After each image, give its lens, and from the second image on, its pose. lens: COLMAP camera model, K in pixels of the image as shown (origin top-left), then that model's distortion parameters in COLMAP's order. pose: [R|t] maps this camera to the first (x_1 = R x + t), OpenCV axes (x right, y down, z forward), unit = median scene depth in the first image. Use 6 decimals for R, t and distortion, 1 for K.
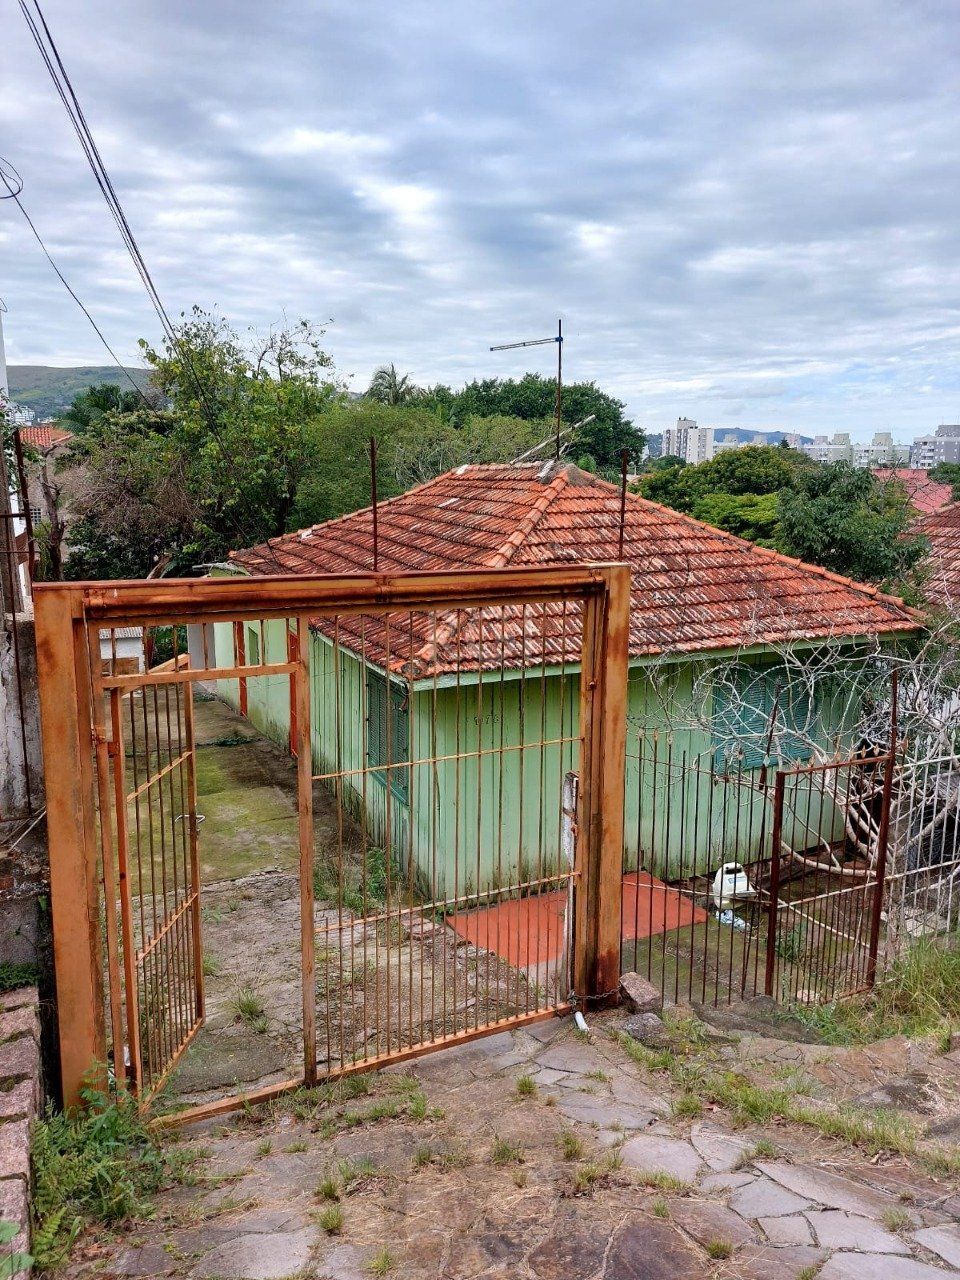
lens RADIAL K [[927.3, 0, 495.2], [0, 927.3, 646.9], [0, 0, 1]] dist [0.073962, -0.067846]
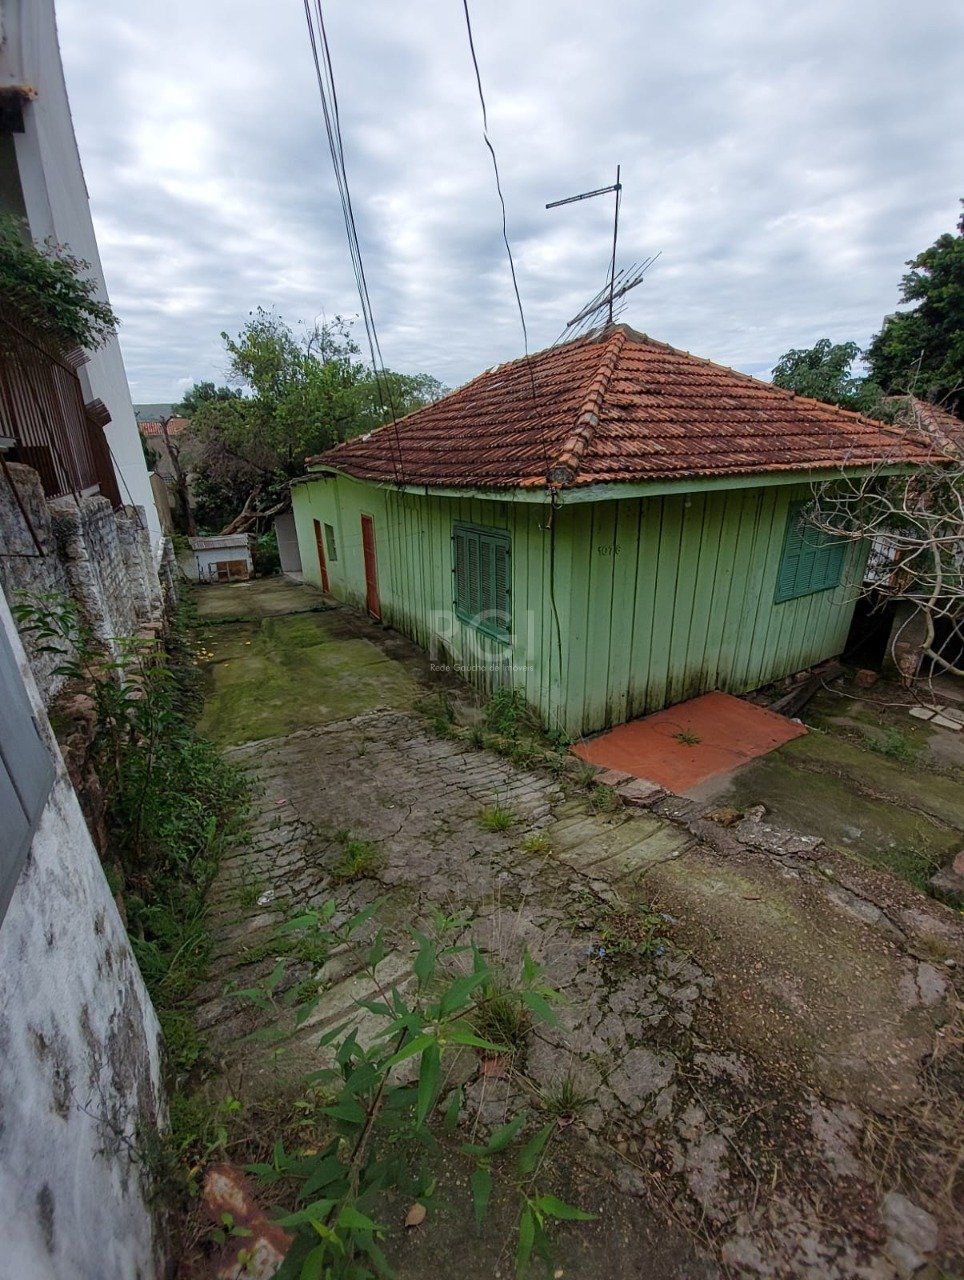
lens RADIAL K [[515.3, 0, 489.0], [0, 515.3, 650.9], [0, 0, 1]] dist [0.001210, -0.007922]
pose [[0.996825, -0.055472, 0.057124, -0.095947], [0.044848, 0.983925, 0.172856, 0.048195], [-0.065795, -0.169745, 0.983289, 0.267885]]
